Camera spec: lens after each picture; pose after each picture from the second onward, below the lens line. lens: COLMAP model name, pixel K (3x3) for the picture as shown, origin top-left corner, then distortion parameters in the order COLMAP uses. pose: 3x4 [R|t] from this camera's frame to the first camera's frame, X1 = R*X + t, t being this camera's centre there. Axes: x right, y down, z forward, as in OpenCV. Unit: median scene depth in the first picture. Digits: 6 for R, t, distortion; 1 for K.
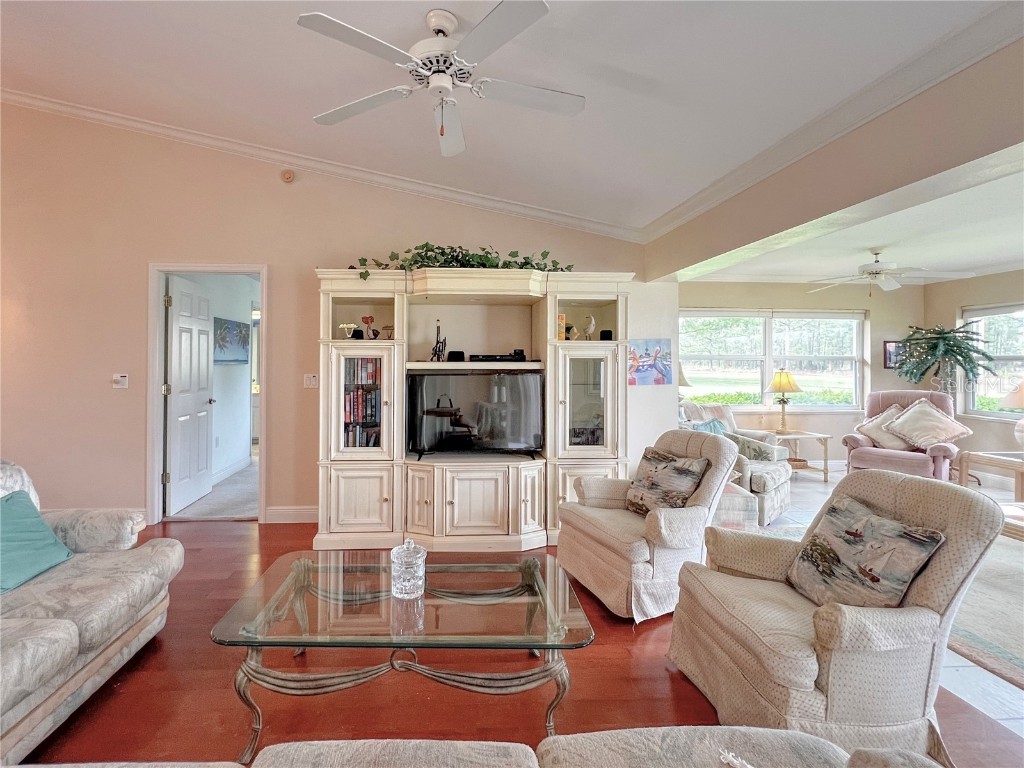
lens RADIAL K [[487.6, 0, 462.7], [0, 487.6, 356.0], [0, 0, 1]] dist [-0.000900, 0.000154]
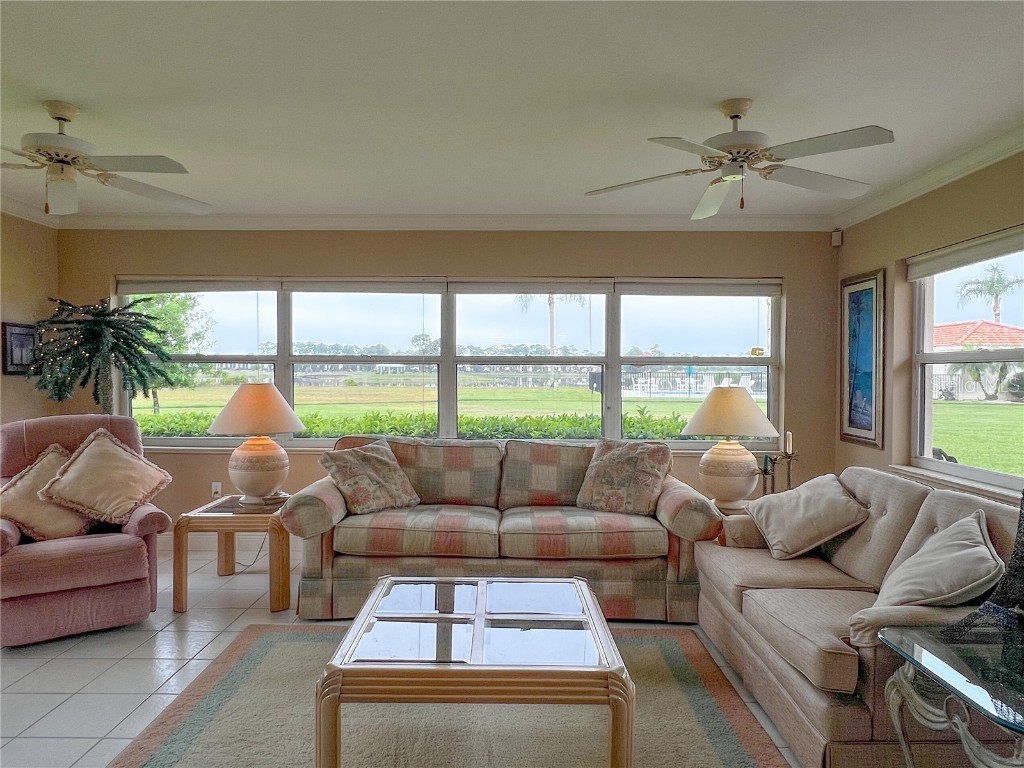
lens RADIAL K [[649.0, 0, 508.3], [0, 649.0, 387.7], [0, 0, 1]] dist [-0.007316, -0.001650]
pose [[0.065158, -0.029212, 0.997447, 0.283795], [-0.016011, 0.999412, 0.030316, 0.013246], [-0.997746, -0.017945, 0.064652, 0.559717]]
